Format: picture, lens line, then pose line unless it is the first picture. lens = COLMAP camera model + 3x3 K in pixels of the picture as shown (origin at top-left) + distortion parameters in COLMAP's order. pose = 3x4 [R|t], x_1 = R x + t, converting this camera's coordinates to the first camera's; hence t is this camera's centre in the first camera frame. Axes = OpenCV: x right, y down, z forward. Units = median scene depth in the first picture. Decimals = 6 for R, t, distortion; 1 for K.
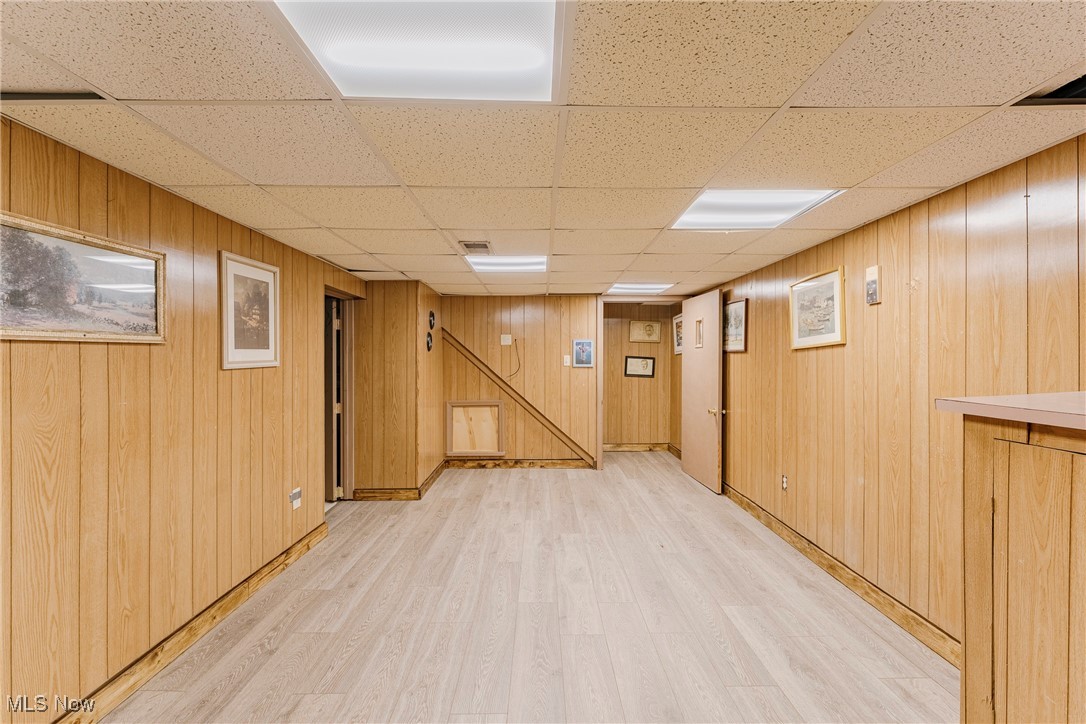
lens RADIAL K [[467.3, 0, 539.5], [0, 467.3, 358.5], [0, 0, 1]] dist [-0.001344, -0.001019]
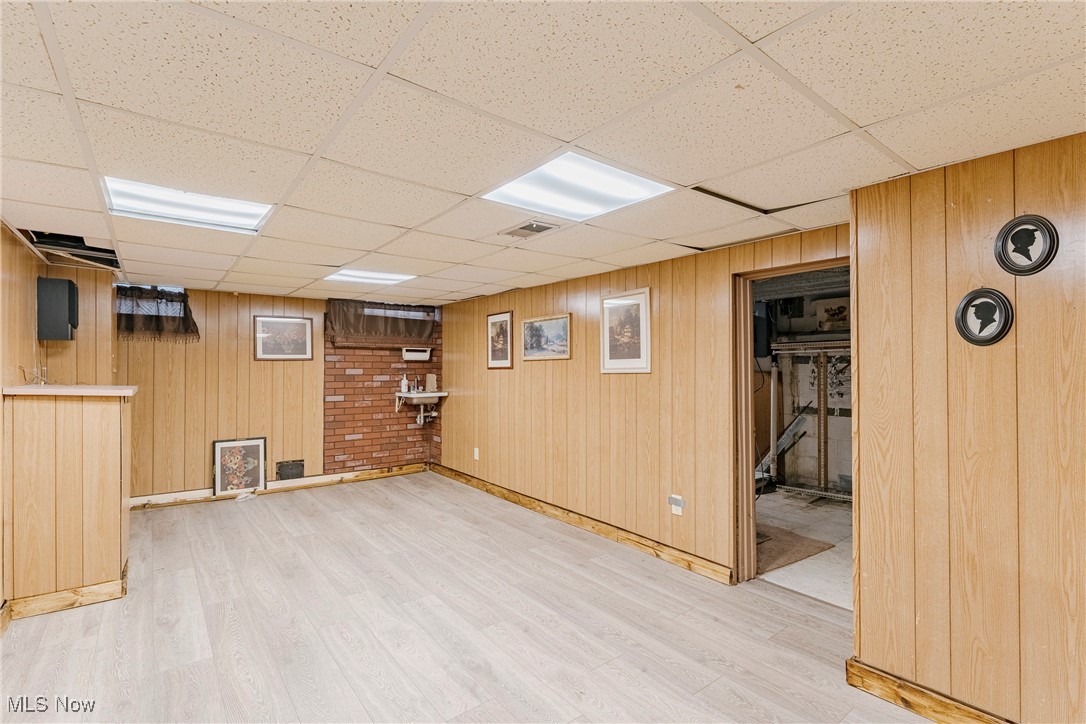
lens RADIAL K [[507.9, 0, 536.3], [0, 507.9, 364.1], [0, 0, 1]] dist [-0.001242, -0.002189]
pose [[-0.797840, -0.001372, -0.602867, 0.434732], [0.001142, 0.999992, -0.003788, -0.000472], [0.602868, -0.003711, -0.797832, 1.922113]]
